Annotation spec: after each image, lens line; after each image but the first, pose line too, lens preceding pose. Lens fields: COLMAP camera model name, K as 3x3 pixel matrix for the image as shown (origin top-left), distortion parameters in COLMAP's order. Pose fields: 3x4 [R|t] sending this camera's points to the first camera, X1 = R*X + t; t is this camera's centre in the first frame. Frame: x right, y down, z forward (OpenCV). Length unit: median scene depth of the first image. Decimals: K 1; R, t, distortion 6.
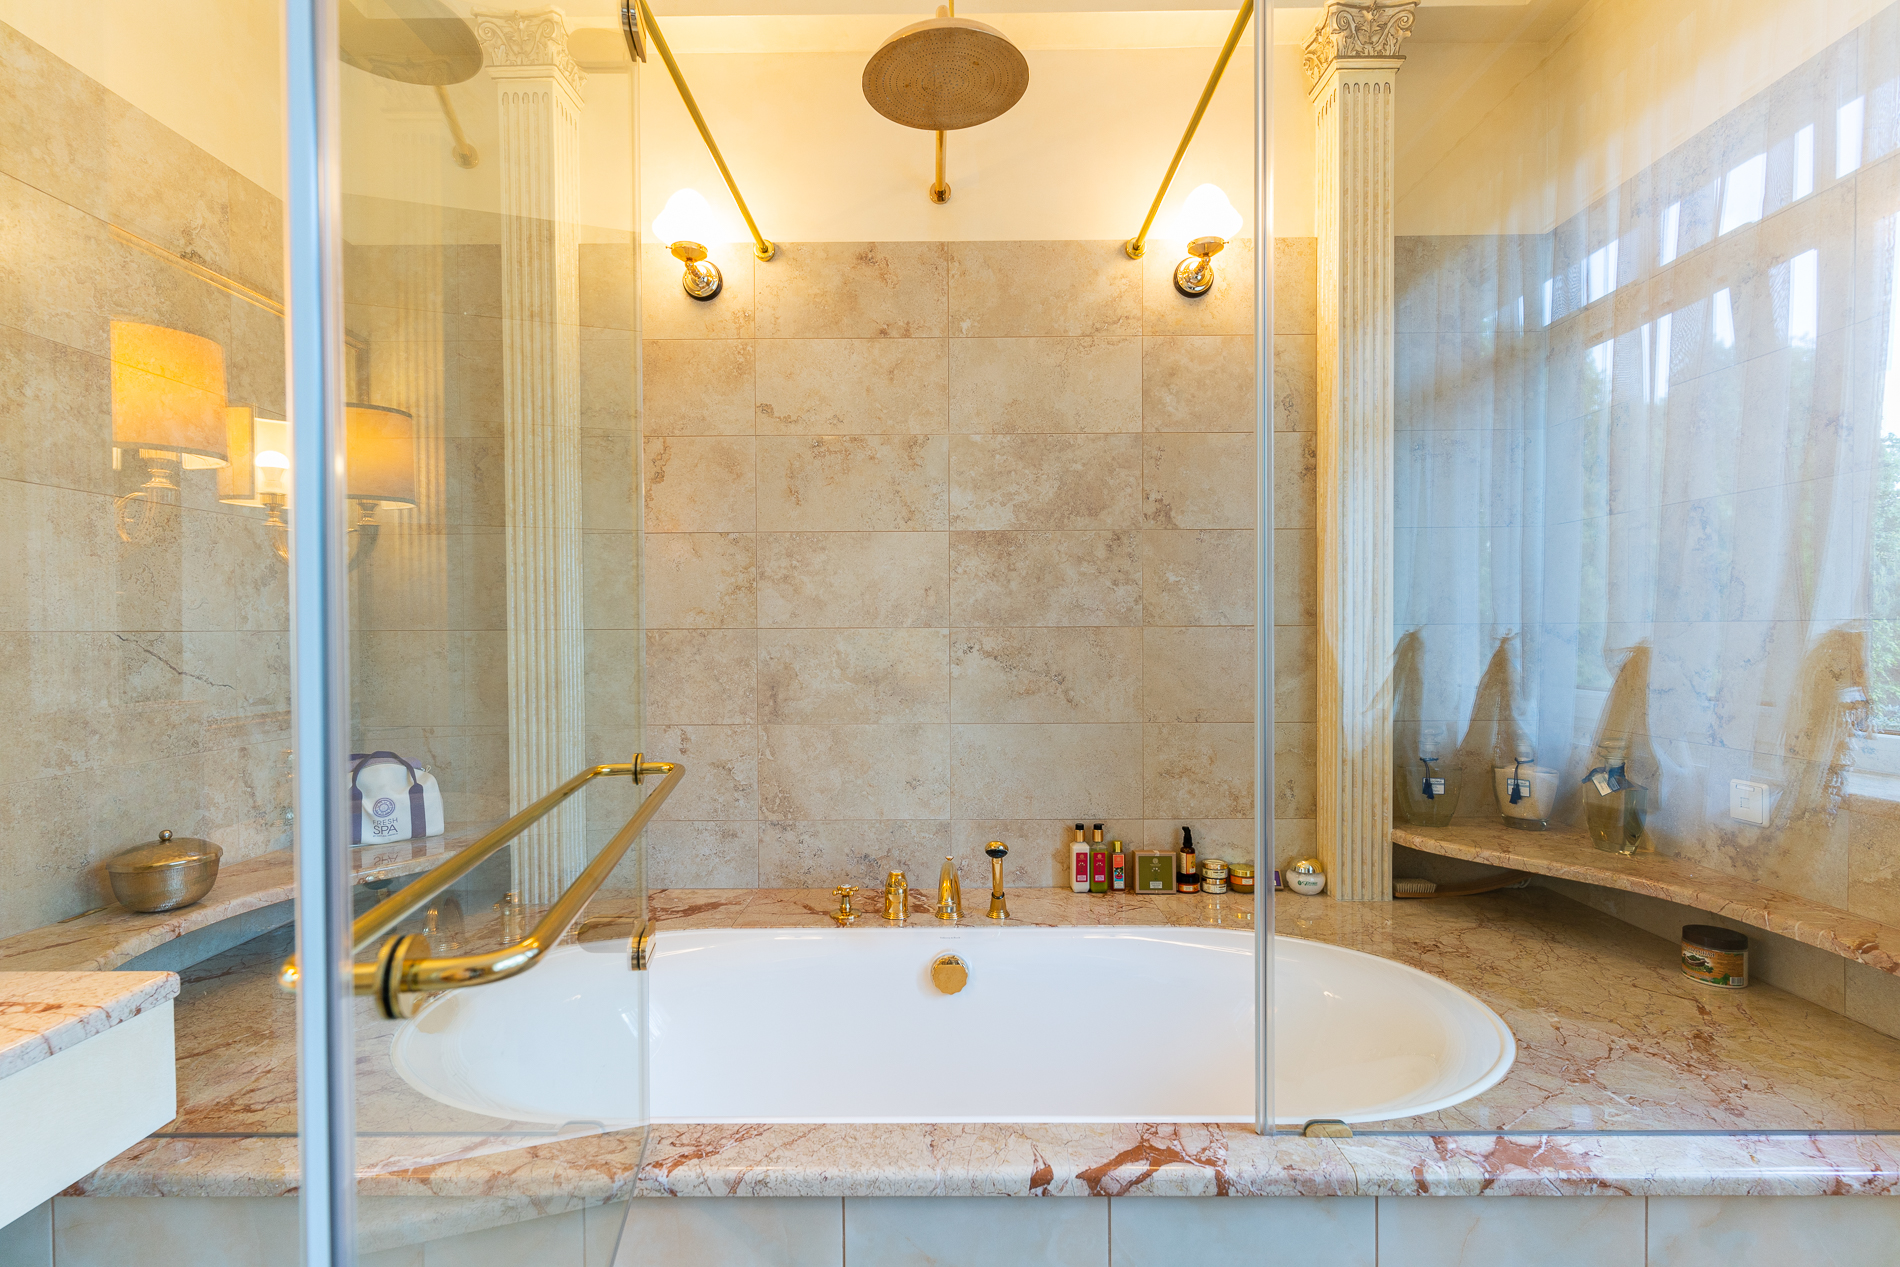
lens RADIAL K [[894.6, 0, 943.7], [0, 894.6, 642.6], [0, 0, 1]] dist [0.001229, -0.000782]
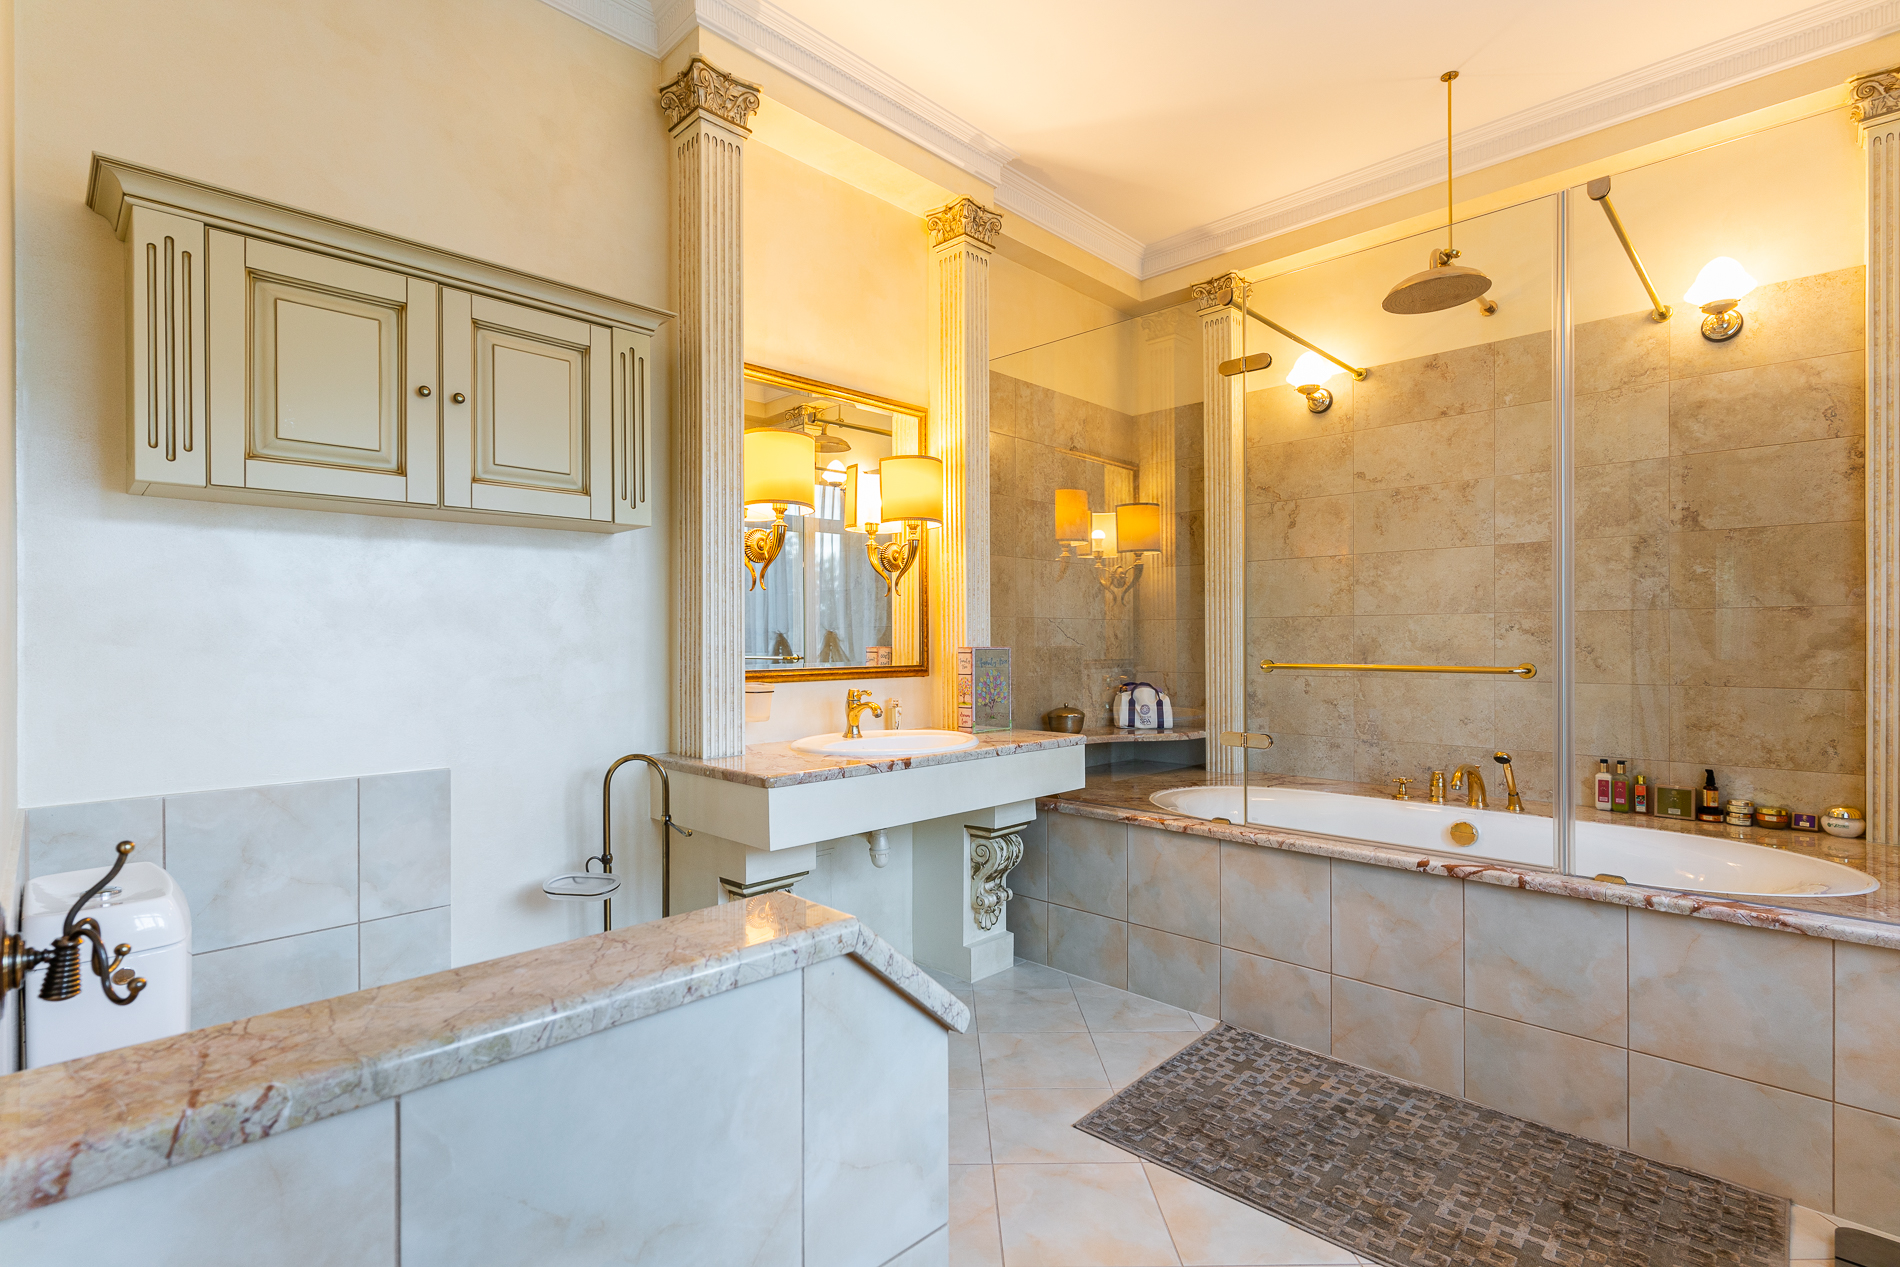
lens RADIAL K [[894.6, 0, 944.1], [0, 894.6, 638.5], [0, 0, 1]] dist [0.001229, -0.000782]
pose [[0.721627, 0.001374, -0.692281, 0.359644], [-0.010107, 0.999912, -0.008551, 0.044807], [0.692208, 0.013168, 0.721578, -0.627815]]
